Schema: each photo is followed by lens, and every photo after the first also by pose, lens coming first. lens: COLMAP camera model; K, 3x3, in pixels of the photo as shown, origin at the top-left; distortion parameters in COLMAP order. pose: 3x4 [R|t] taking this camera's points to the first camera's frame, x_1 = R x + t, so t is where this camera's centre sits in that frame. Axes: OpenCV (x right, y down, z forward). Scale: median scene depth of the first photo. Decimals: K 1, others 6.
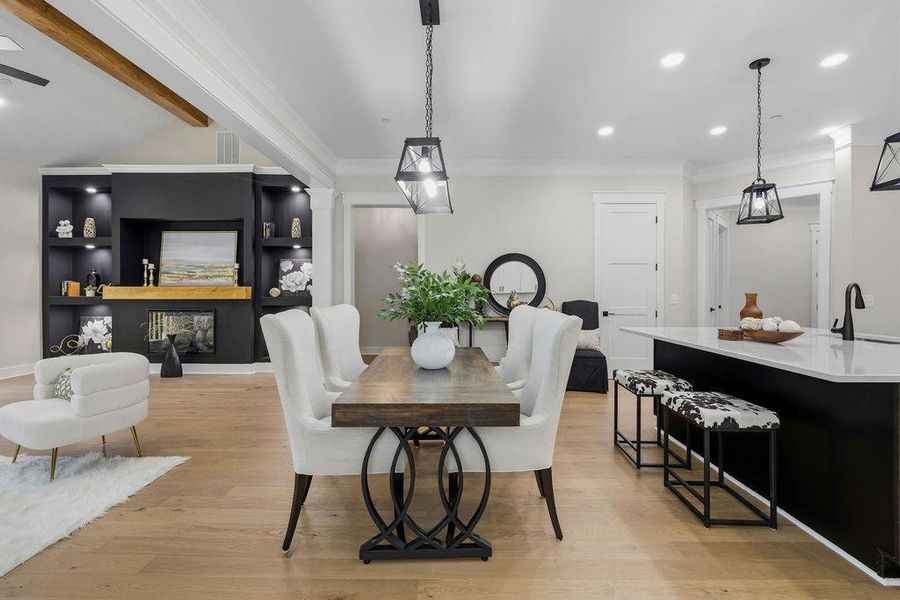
lens RADIAL K [[379.0, 0, 452.7], [0, 379.0, 291.3], [0, 0, 1]] dist [-0.000089, 0.000013]
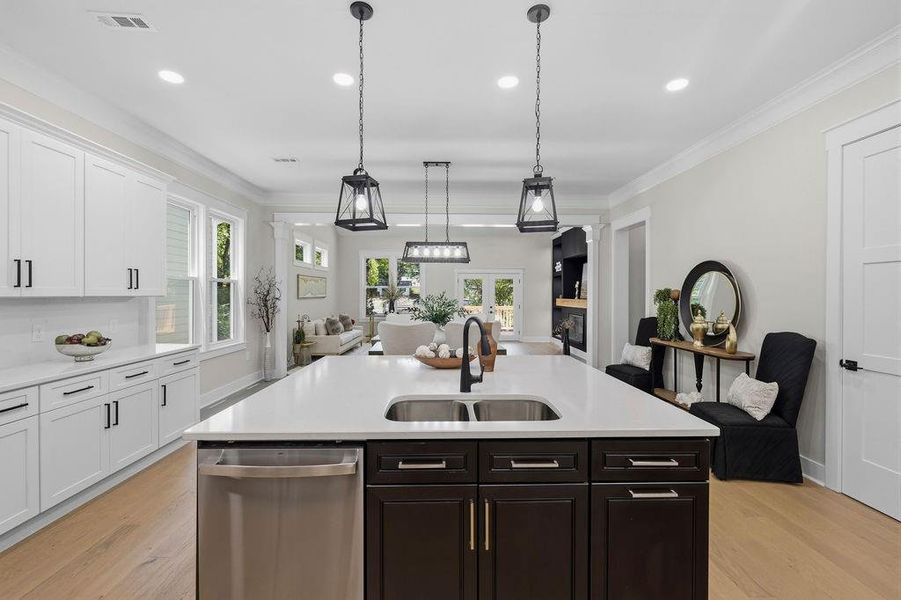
lens RADIAL K [[378.8, 0, 449.5], [0, 378.8, 297.9], [0, 0, 1]] dist [0.000001, -0.000073]
pose [[0.030031, 0.010012, -0.999499, 0.799779], [-0.002175, 0.999948, 0.009951, -0.029784], [0.999547, 0.001876, 0.030051, 0.413700]]
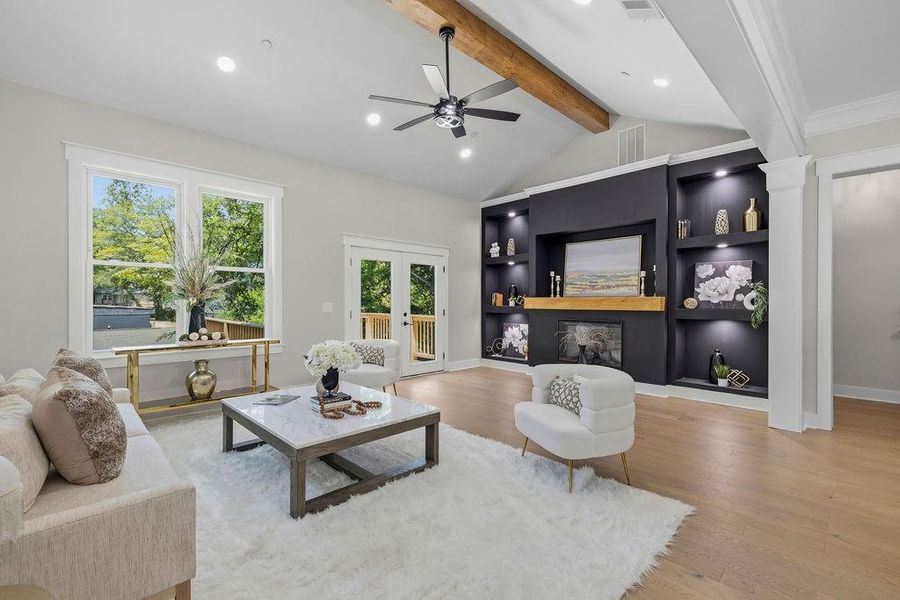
lens RADIAL K [[398.4, 0, 452.0], [0, 398.4, 302.2], [0, 0, 1]] dist [0.001353, 0.000103]
pose [[0.700808, 0.002705, -0.713345, -0.213271], [-0.001553, 0.999996, 0.002267, -0.000777], [0.713349, -0.000481, 0.700809, 0.014923]]
